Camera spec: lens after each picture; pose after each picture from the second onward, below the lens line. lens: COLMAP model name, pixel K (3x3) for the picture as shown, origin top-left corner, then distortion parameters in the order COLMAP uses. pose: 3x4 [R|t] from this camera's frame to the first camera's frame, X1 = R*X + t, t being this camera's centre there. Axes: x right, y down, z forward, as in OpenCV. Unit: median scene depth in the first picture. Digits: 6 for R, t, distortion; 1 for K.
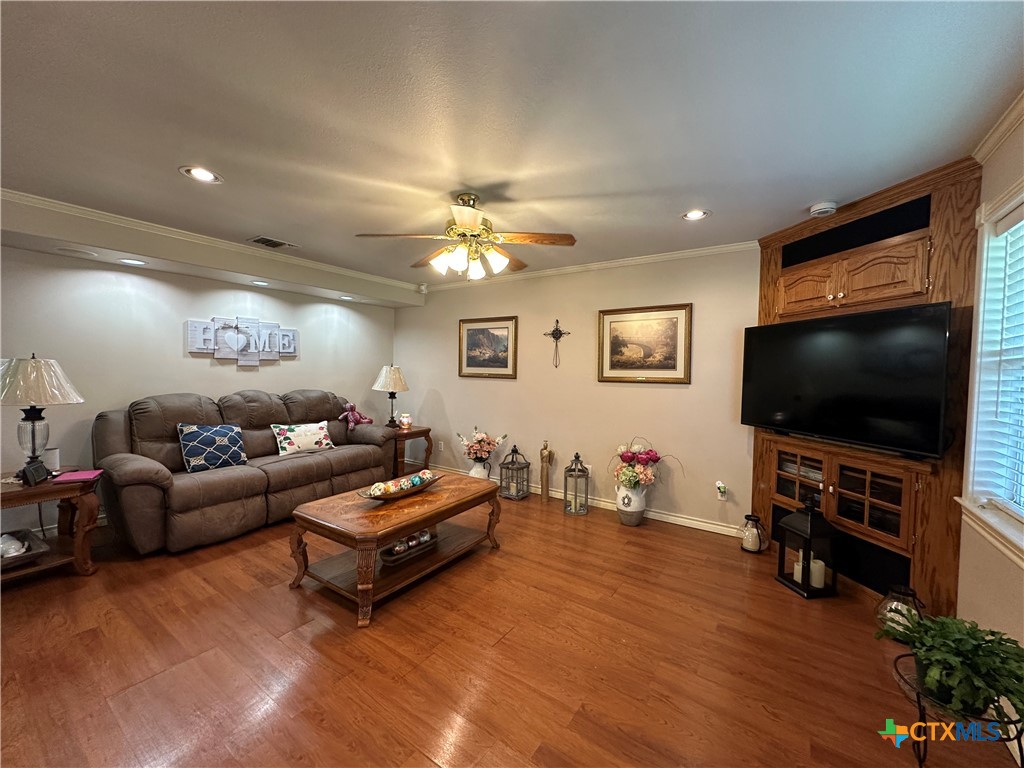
lens RADIAL K [[405.7, 0, 515.3], [0, 405.7, 381.9], [0, 0, 1]] dist [-0.003064, -0.000025]
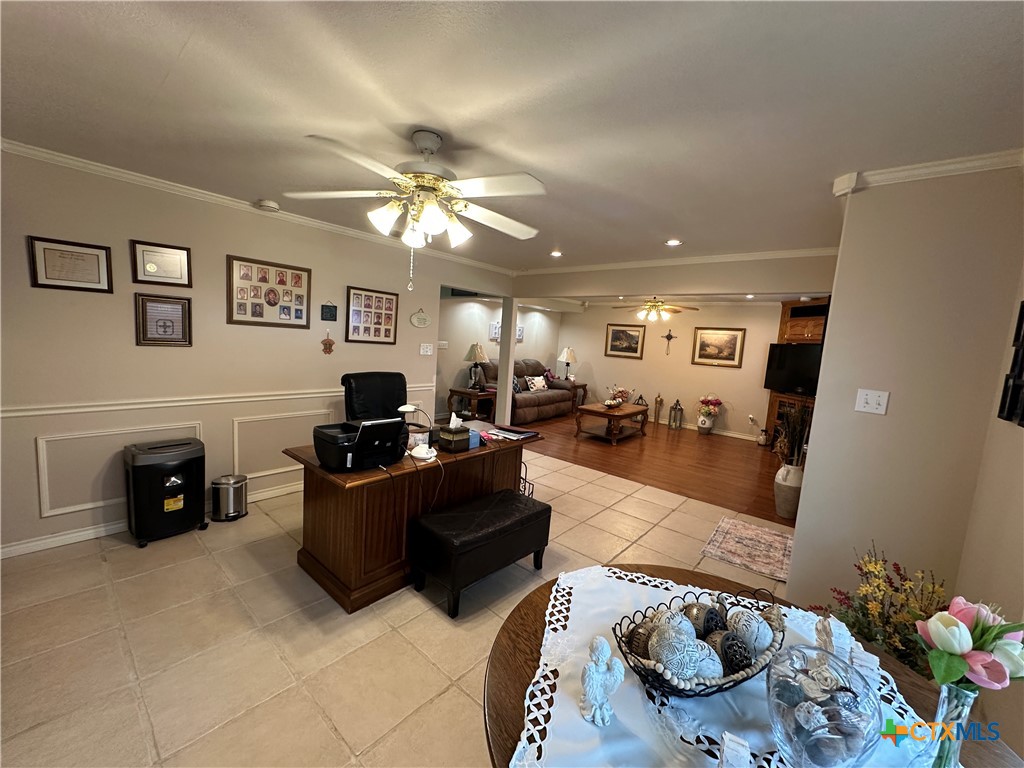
lens RADIAL K [[405.7, 0, 514.2], [0, 405.7, 382.0], [0, 0, 1]] dist [-0.003064, -0.000025]
pose [[0.992065, 0.061830, -0.109472, -0.422887], [-0.053489, 0.995552, 0.077553, -0.020220], [0.113780, -0.071082, 0.990960, -1.034129]]
